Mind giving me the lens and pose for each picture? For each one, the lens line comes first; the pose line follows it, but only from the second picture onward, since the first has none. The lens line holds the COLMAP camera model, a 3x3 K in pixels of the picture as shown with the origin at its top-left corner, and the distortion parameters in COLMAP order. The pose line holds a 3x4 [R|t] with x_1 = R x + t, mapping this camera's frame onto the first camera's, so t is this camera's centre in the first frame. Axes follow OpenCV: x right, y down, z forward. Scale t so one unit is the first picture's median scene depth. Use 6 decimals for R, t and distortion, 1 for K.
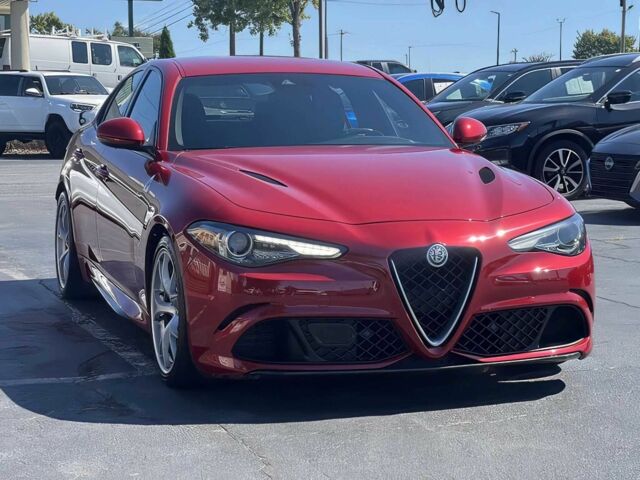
lens RADIAL K [[1417.6, 0, 320.0], [0, 1417.6, 240.0], [0, 0, 1]] dist [0.039267, 0.977235]
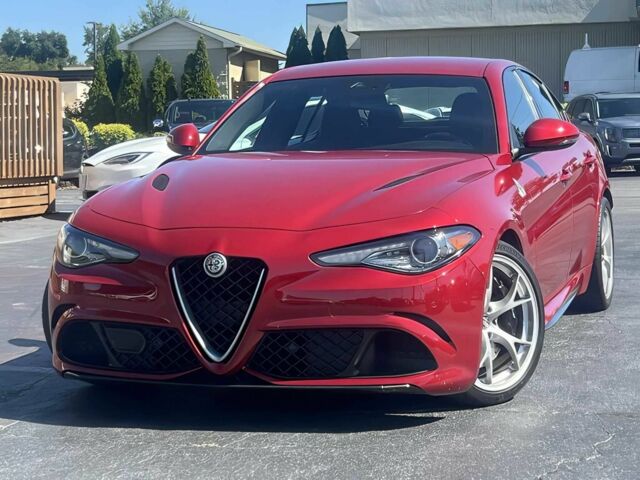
lens RADIAL K [[1417.6, 0, 320.0], [0, 1417.6, 240.0], [0, 0, 1]] dist [0.039267, 0.977235]
pose [[0.813165, 0.033446, -0.581071, 0.670826], [-0.039274, 0.999225, 0.002553, -0.010510], [0.580706, 0.020744, 0.813849, 0.272982]]
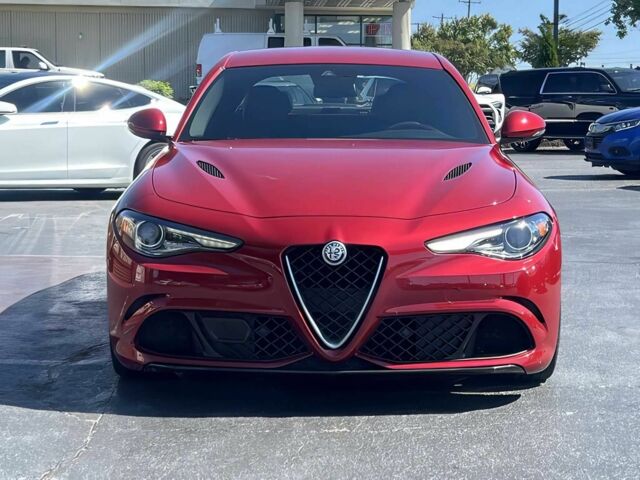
lens RADIAL K [[1417.6, 0, 320.0], [0, 1417.6, 240.0], [0, 0, 1]] dist [0.039267, 0.977235]
pose [[0.952098, 0.034964, -0.303788, 0.354801], [-0.034956, 0.999374, 0.005466, -0.002590], [0.303789, 0.005415, 0.952724, 0.092425]]
